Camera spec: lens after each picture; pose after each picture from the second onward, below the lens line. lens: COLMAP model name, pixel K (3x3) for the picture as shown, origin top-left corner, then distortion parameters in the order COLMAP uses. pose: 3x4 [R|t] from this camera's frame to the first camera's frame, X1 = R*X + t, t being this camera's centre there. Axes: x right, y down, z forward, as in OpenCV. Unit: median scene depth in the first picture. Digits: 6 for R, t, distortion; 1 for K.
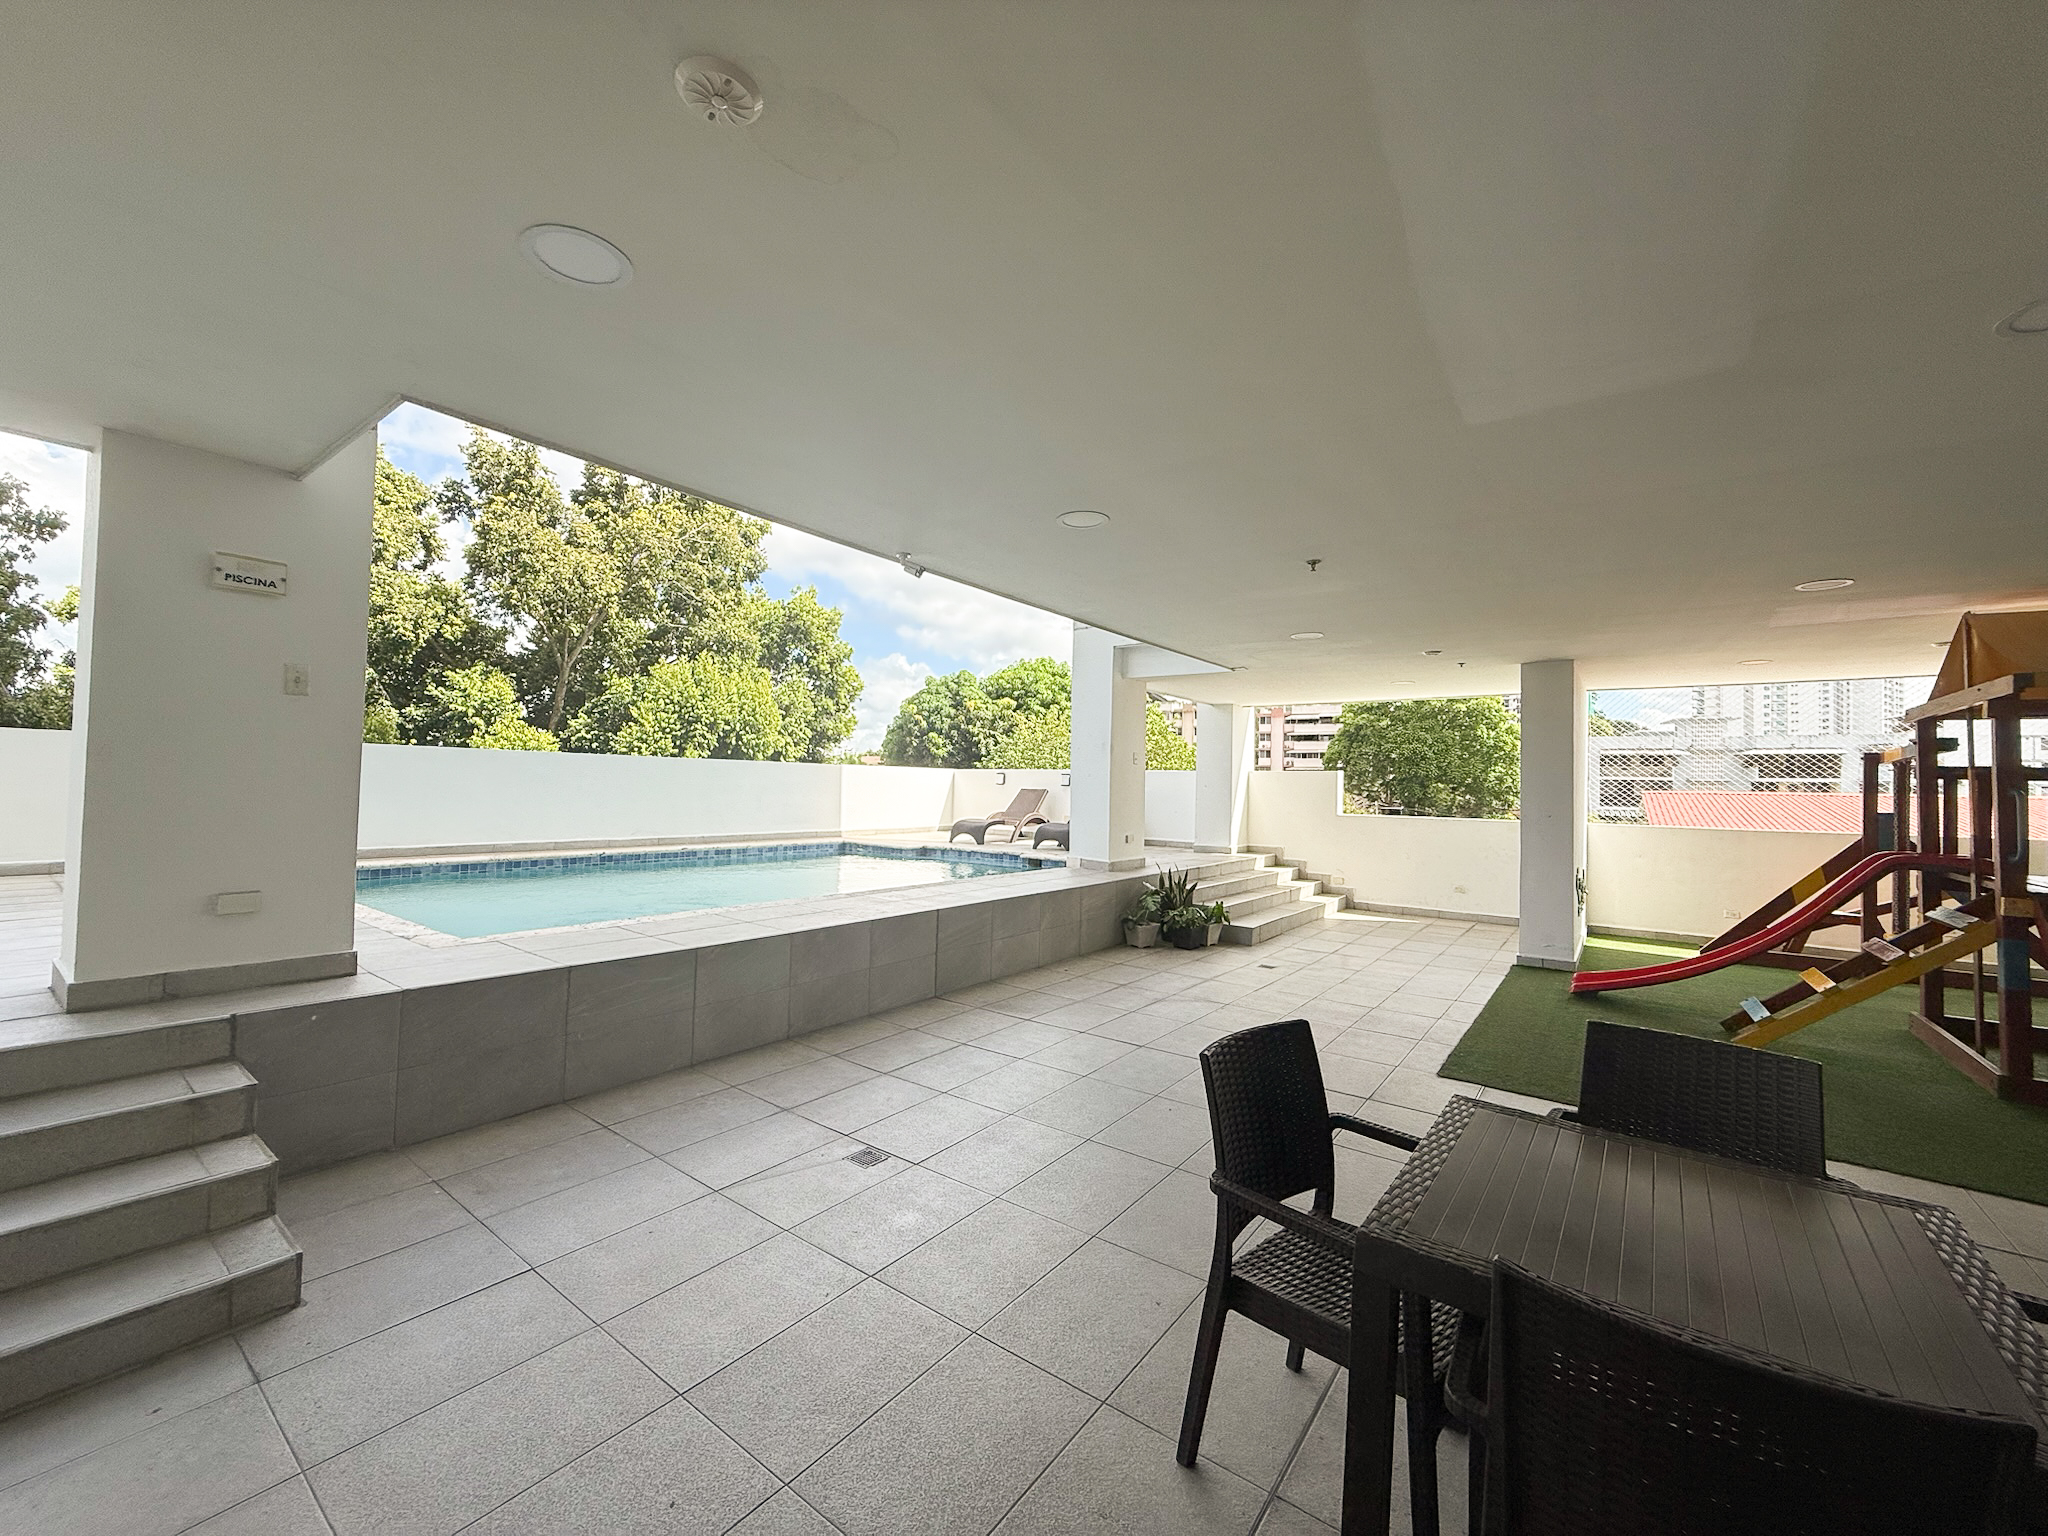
lens RADIAL K [[814.7, 0, 1026.1], [0, 814.7, 767.7], [0, 0, 1]] dist [0.001112, -0.000465]
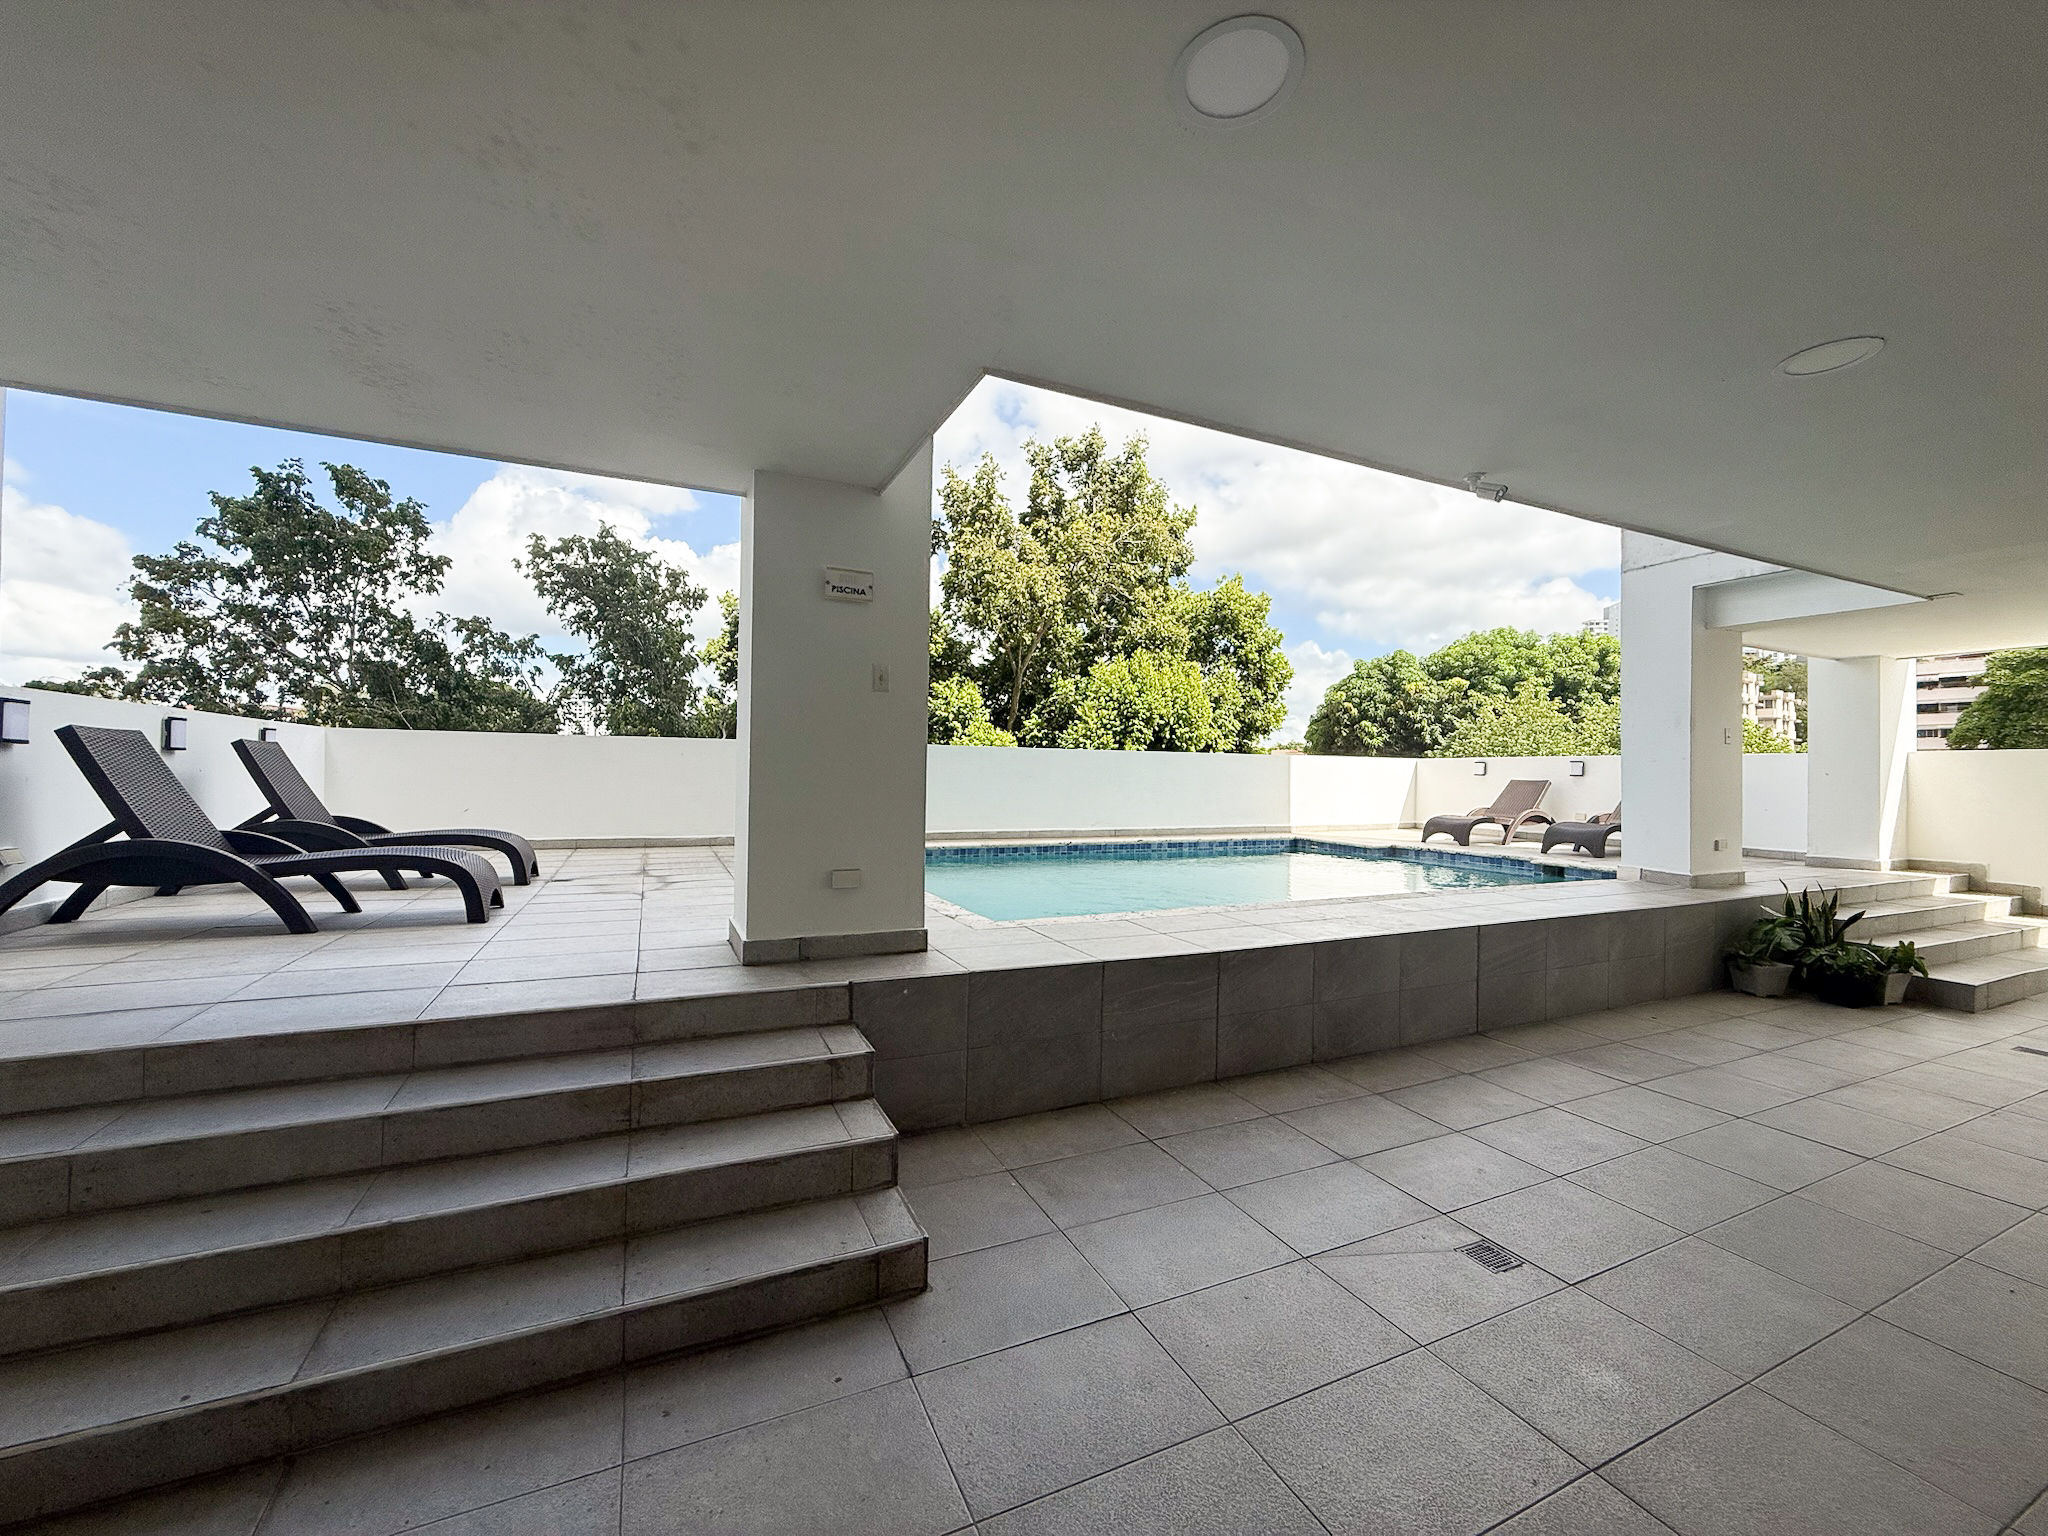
lens RADIAL K [[814.7, 0, 1019.0], [0, 814.7, 767.4], [0, 0, 1]] dist [0.001112, -0.000465]
pose [[0.879190, -0.013400, -0.476284, -0.087075], [0.016320, 0.999865, 0.001994, 0.005424], [0.476193, -0.009525, 0.879289, 0.051249]]
